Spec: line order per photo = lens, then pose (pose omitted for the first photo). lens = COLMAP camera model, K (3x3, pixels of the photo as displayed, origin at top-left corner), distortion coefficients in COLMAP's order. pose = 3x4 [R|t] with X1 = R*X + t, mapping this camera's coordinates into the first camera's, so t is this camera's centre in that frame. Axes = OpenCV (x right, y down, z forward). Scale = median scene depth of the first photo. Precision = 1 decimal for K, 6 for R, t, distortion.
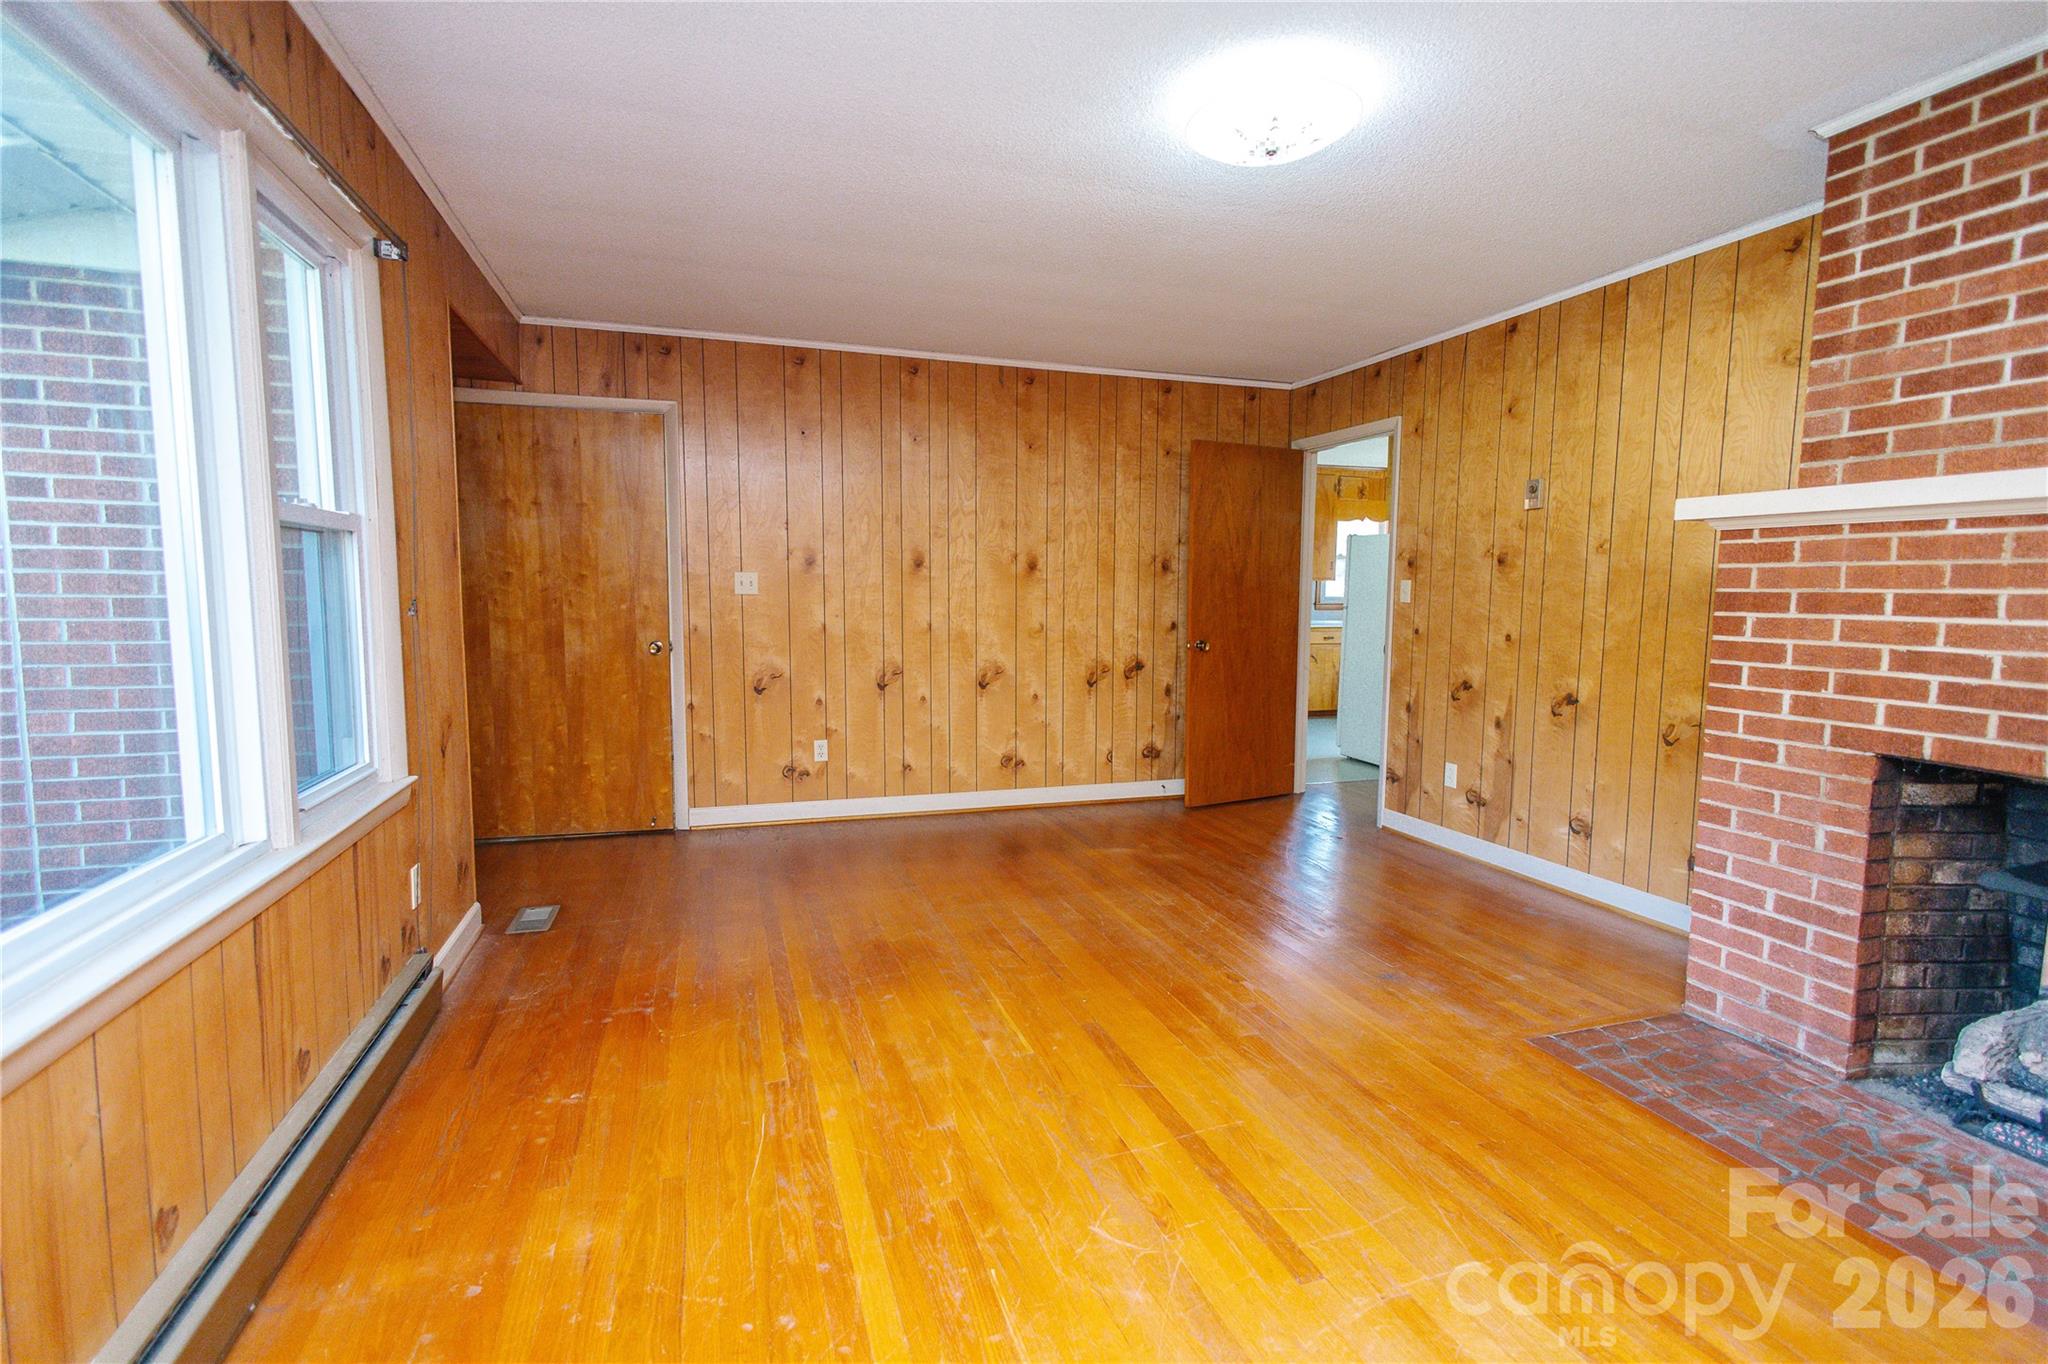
lens RADIAL K [[957.6, 0, 1018.3], [0, 957.6, 691.5], [0, 0, 1]] dist [0.015446, -0.003399]
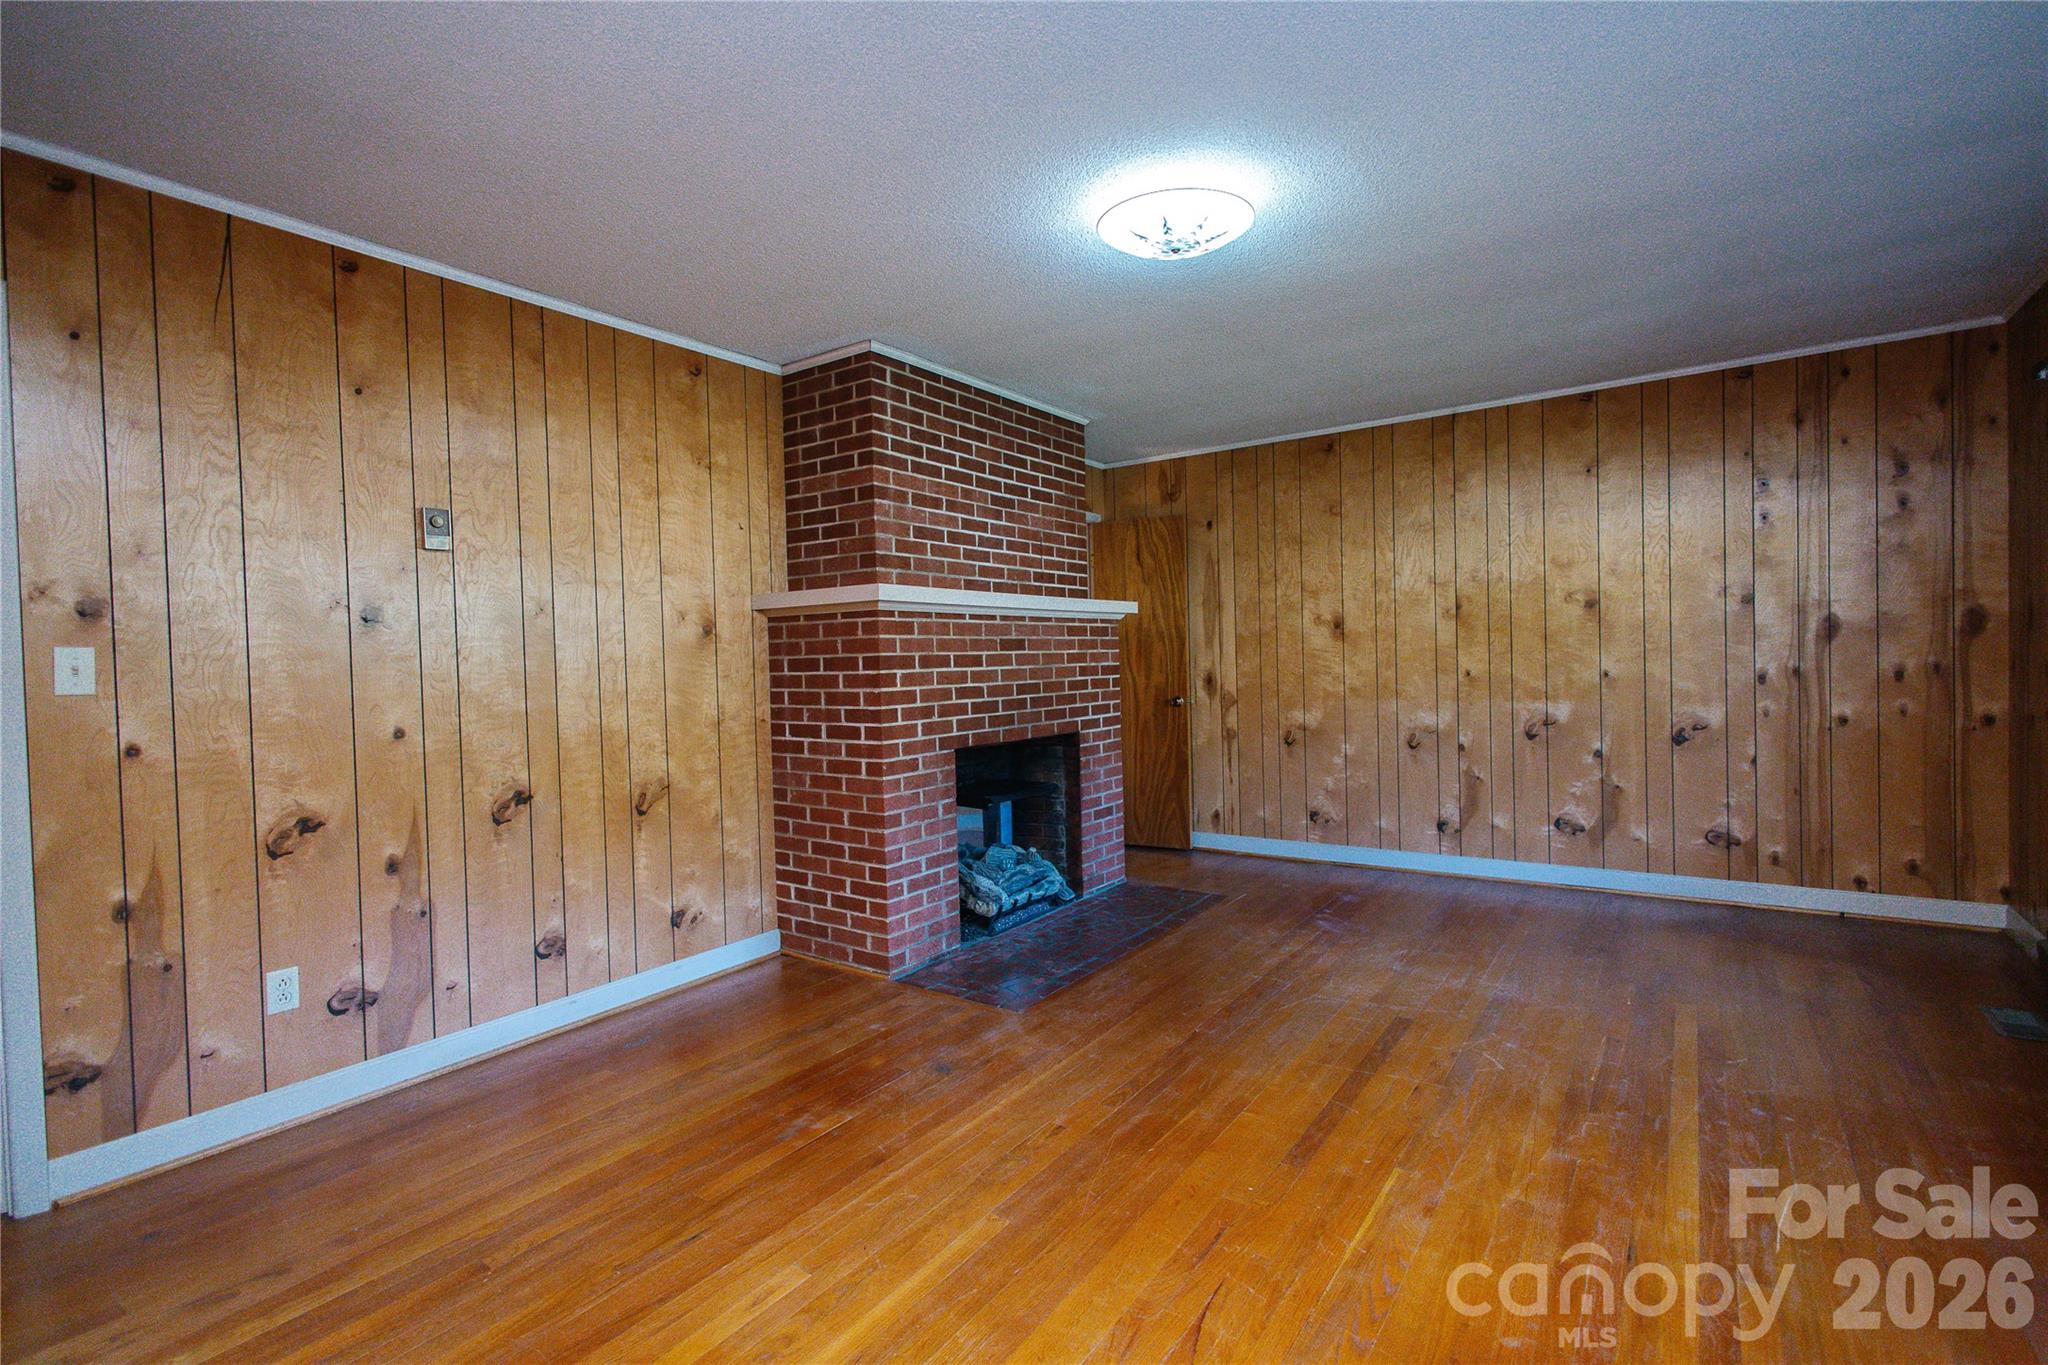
lens RADIAL K [[957.6, 0, 1022.6], [0, 957.6, 686.2], [0, 0, 1]] dist [0.015446, -0.003399]
pose [[-0.605034, -0.015122, 0.796056, -0.446818], [0.104416, 0.989678, 0.098160, -0.170925], [-0.789323, 0.142512, -0.597210, 1.643670]]
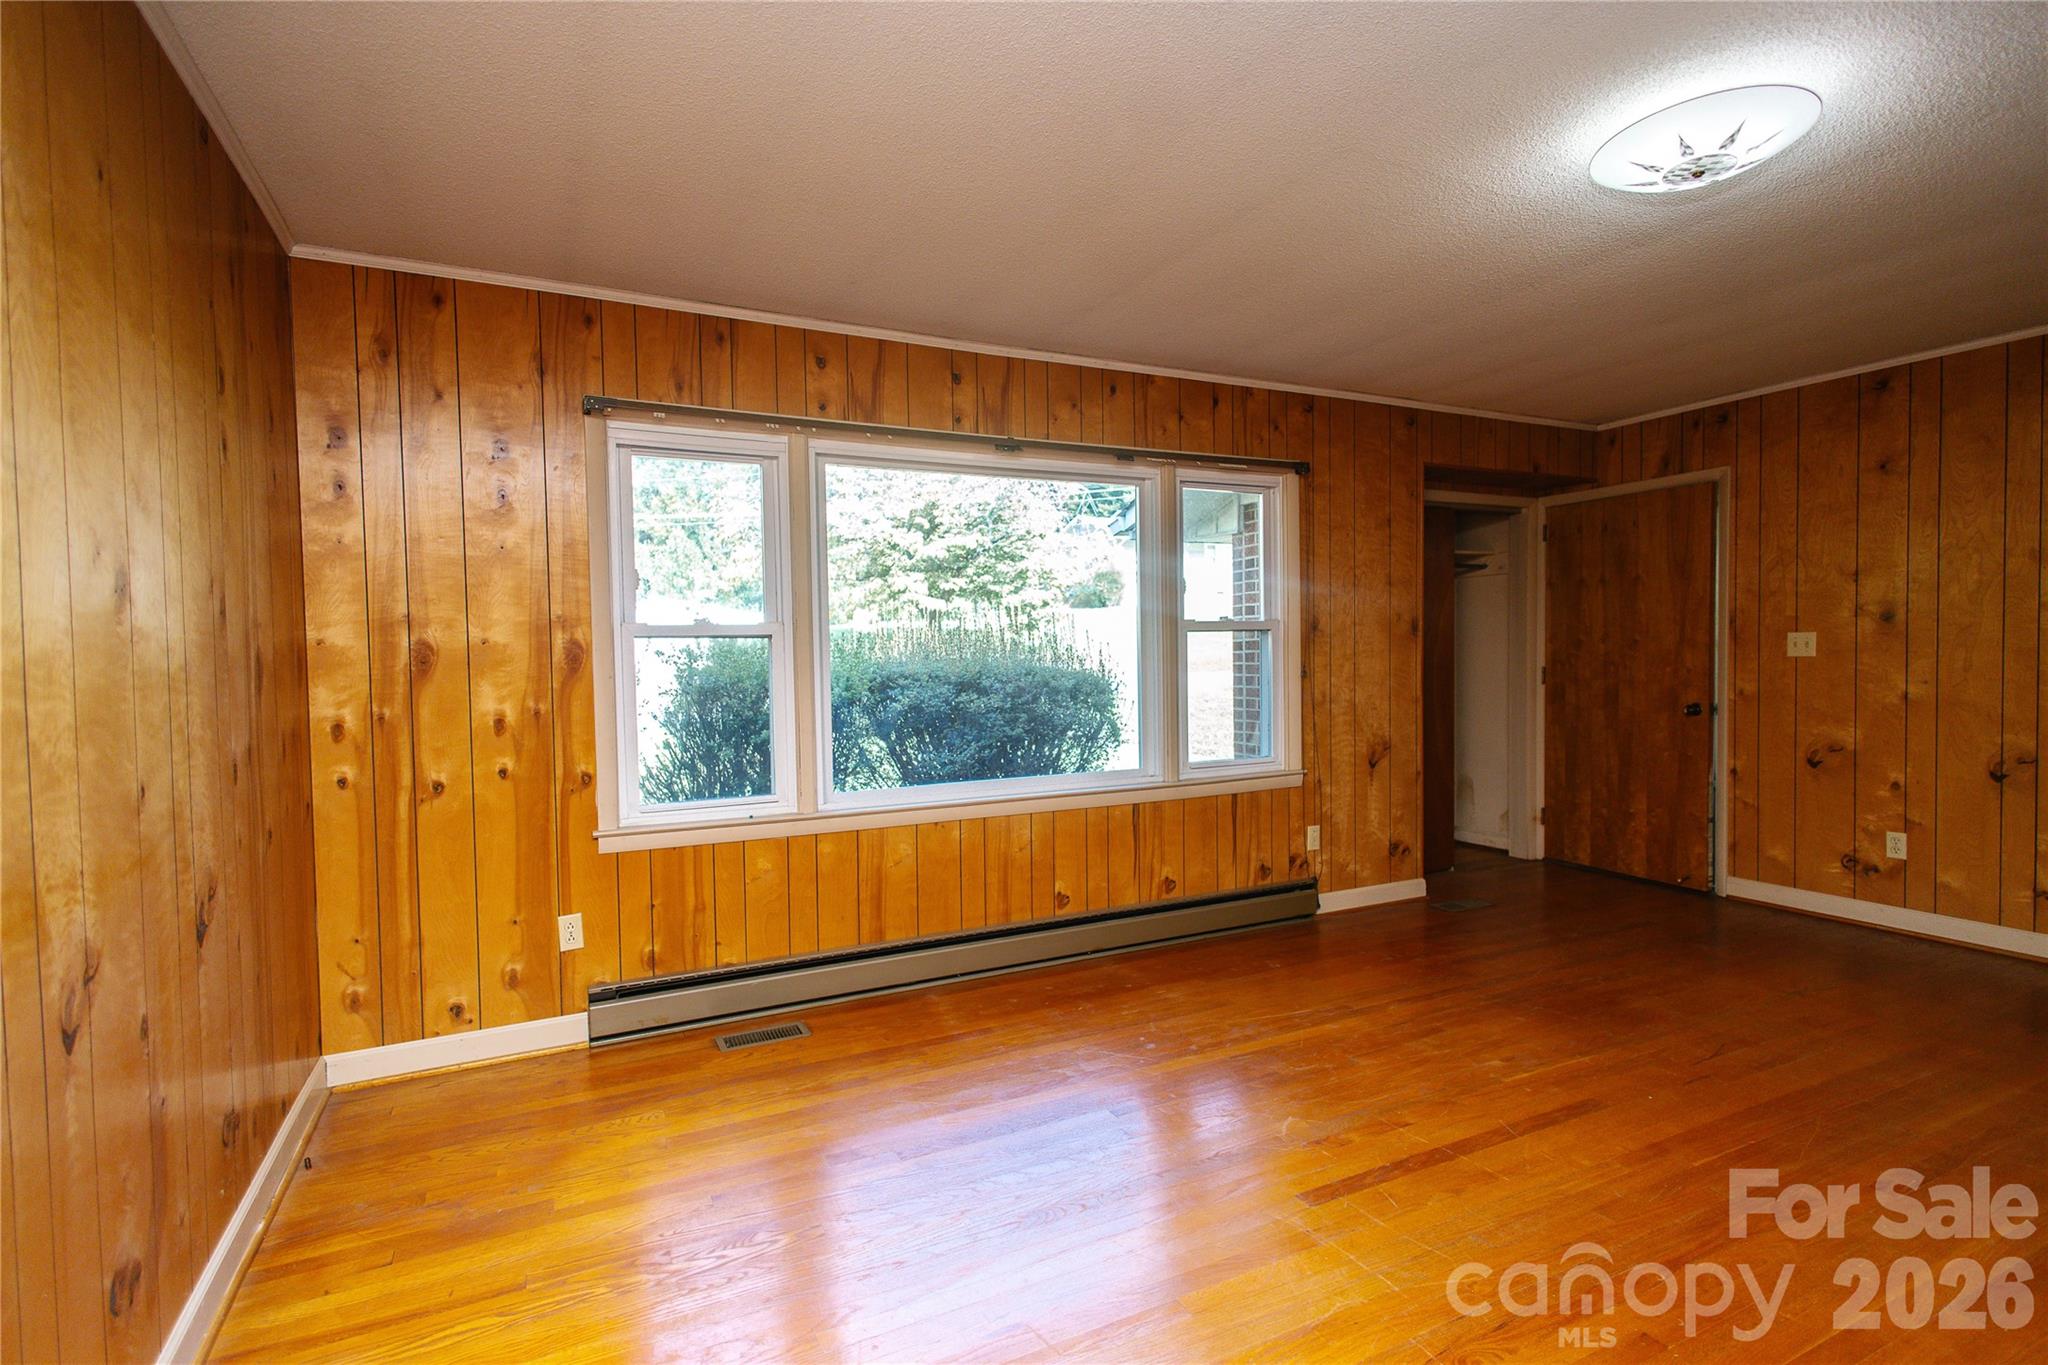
lens RADIAL K [[957.6, 0, 1020.4], [0, 957.6, 691.1], [0, 0, 1]] dist [0.015446, -0.003399]
pose [[0.144952, 0.027795, -0.989048, 0.956639], [-0.085958, 0.996180, 0.015398, -0.033804], [0.985698, 0.082785, 0.146787, 0.244110]]
